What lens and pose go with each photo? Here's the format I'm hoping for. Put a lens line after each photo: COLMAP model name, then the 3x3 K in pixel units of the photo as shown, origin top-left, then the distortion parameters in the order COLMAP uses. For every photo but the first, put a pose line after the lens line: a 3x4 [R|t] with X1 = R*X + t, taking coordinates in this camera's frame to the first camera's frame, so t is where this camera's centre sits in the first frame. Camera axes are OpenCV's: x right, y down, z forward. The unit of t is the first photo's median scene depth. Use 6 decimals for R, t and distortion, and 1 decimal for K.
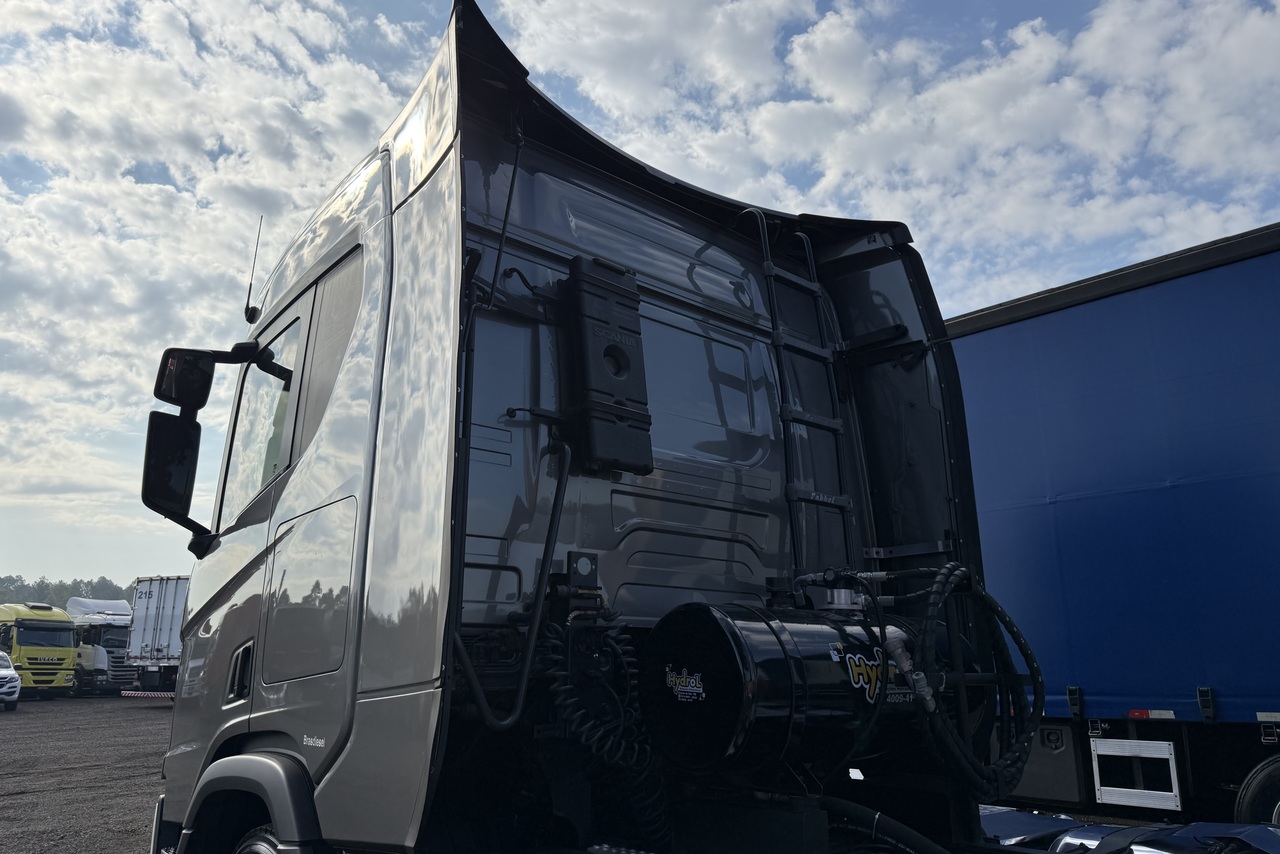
lens RADIAL K [[900.1, 0, 640.0], [0, 900.1, 427.0], [0, 0, 1]] dist [0.065562, -0.108824]
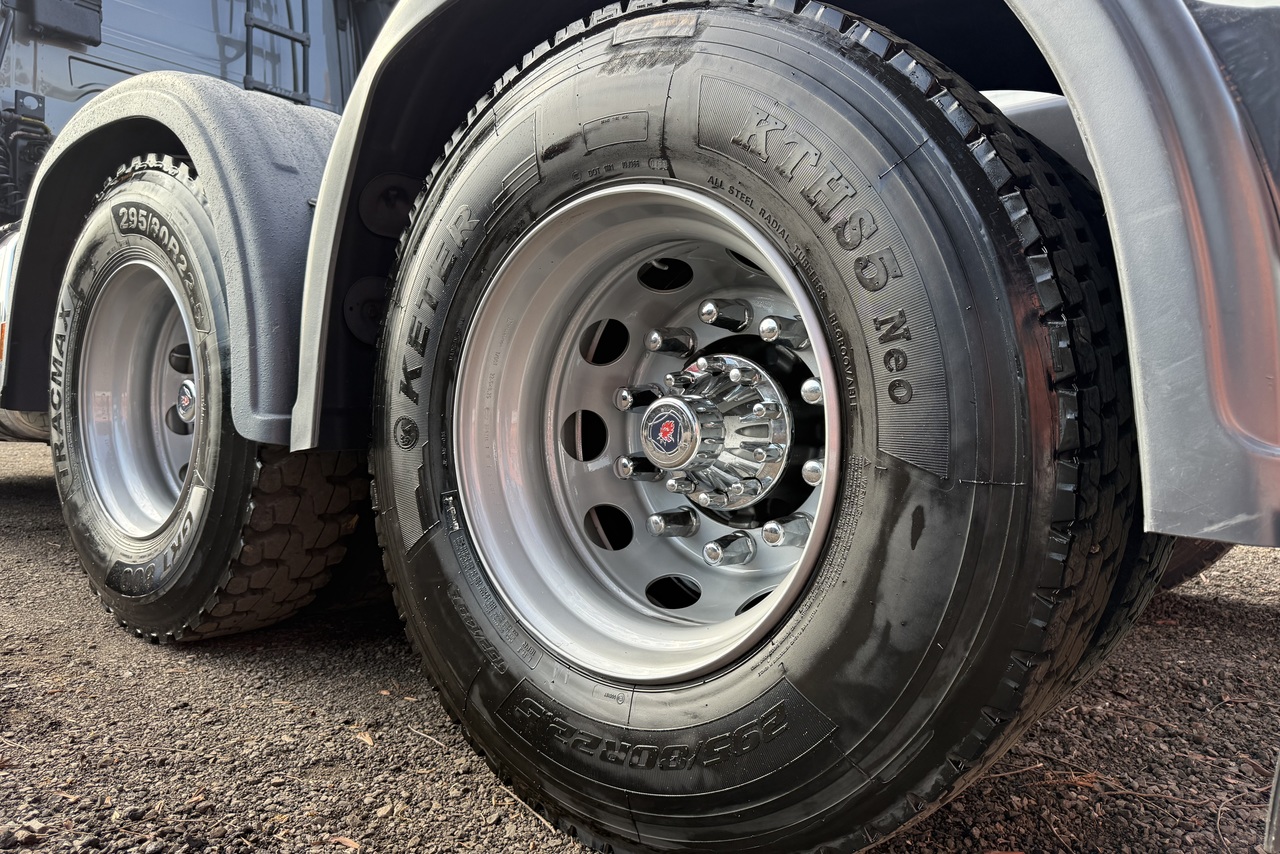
lens RADIAL K [[900.1, 0, 640.0], [0, 900.1, 427.0], [0, 0, 1]] dist [0.065562, -0.108824]
pose [[0.985484, 0.011762, 0.169361, 0.638162], [-0.061399, 0.954762, 0.290964, 0.169008], [-0.158277, -0.297139, 0.941625, -0.618803]]
